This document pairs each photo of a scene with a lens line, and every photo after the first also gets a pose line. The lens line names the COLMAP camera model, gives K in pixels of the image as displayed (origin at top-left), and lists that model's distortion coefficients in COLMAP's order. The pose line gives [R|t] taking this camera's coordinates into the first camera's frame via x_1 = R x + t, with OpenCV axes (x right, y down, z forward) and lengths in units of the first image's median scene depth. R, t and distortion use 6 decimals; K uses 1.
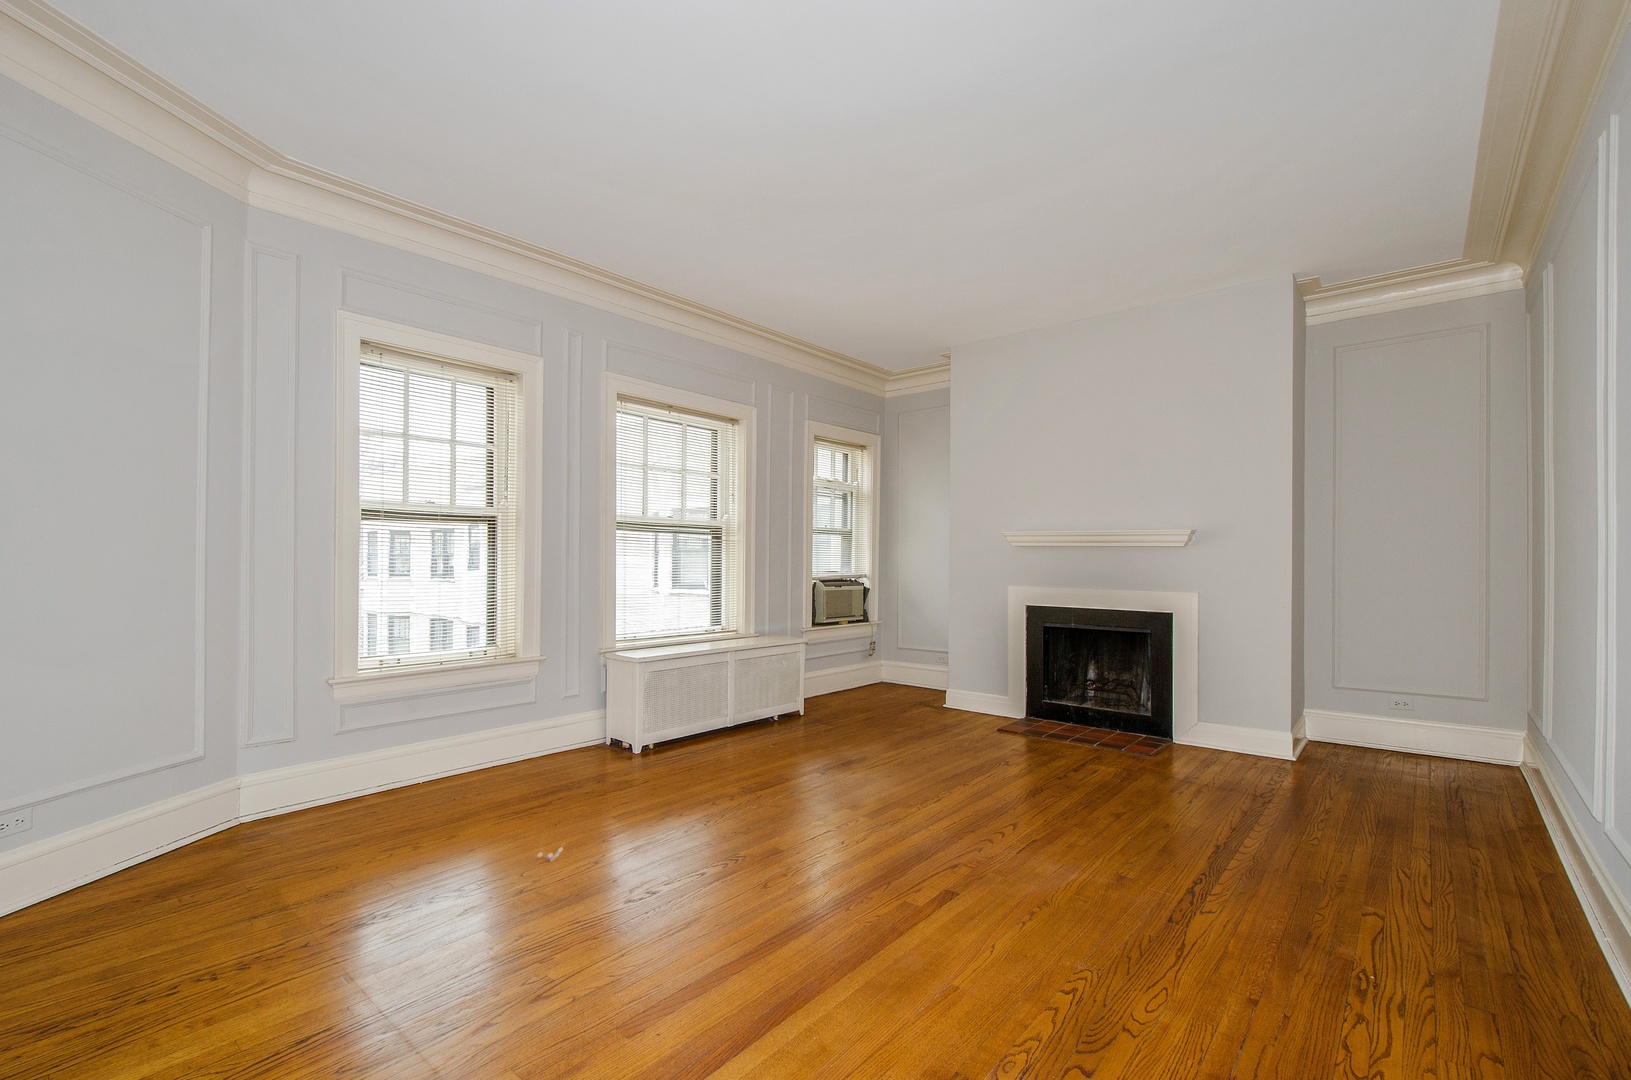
lens RADIAL K [[713.9, 0, 809.7], [0, 713.9, 553.6], [0, 0, 1]] dist [-0.003002, -0.000775]
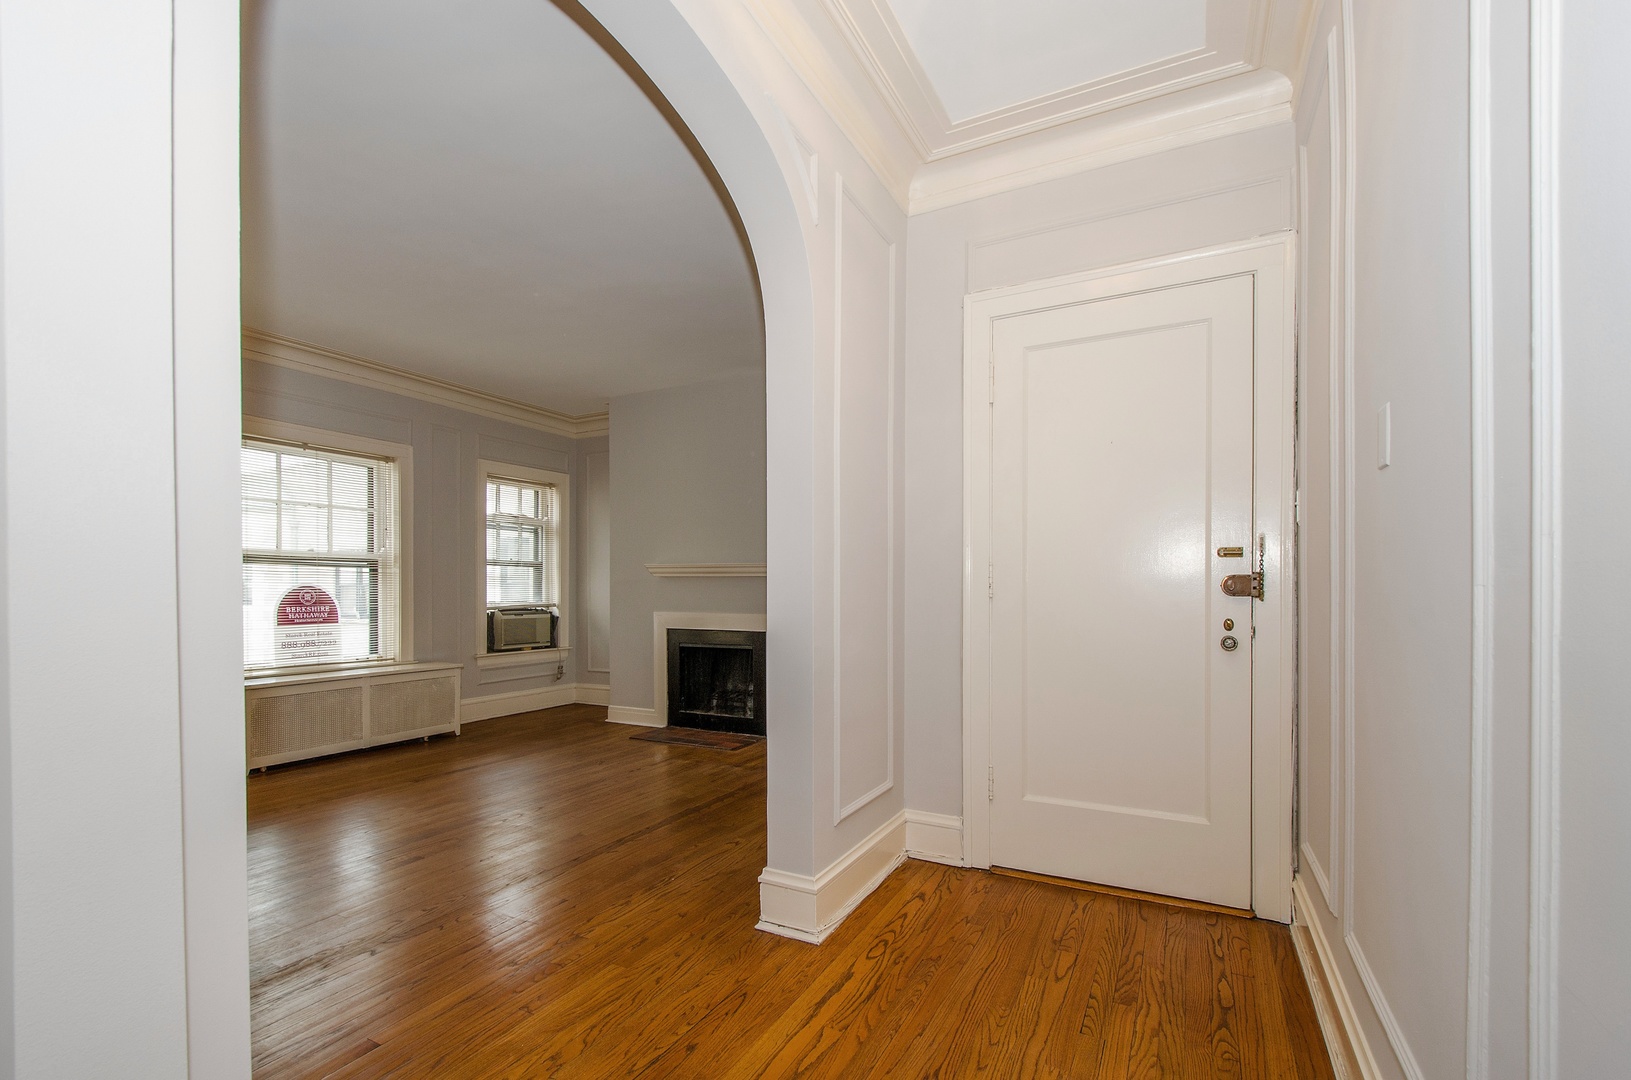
lens RADIAL K [[713.9, 0, 798.5], [0, 713.9, 576.1], [0, 0, 1]] dist [-0.003002, -0.000775]
pose [[0.975701, -0.004993, 0.219048, 0.246148], [0.007293, 0.999926, -0.009694, 0.001282], [-0.218983, 0.011056, 0.975666, -0.155026]]
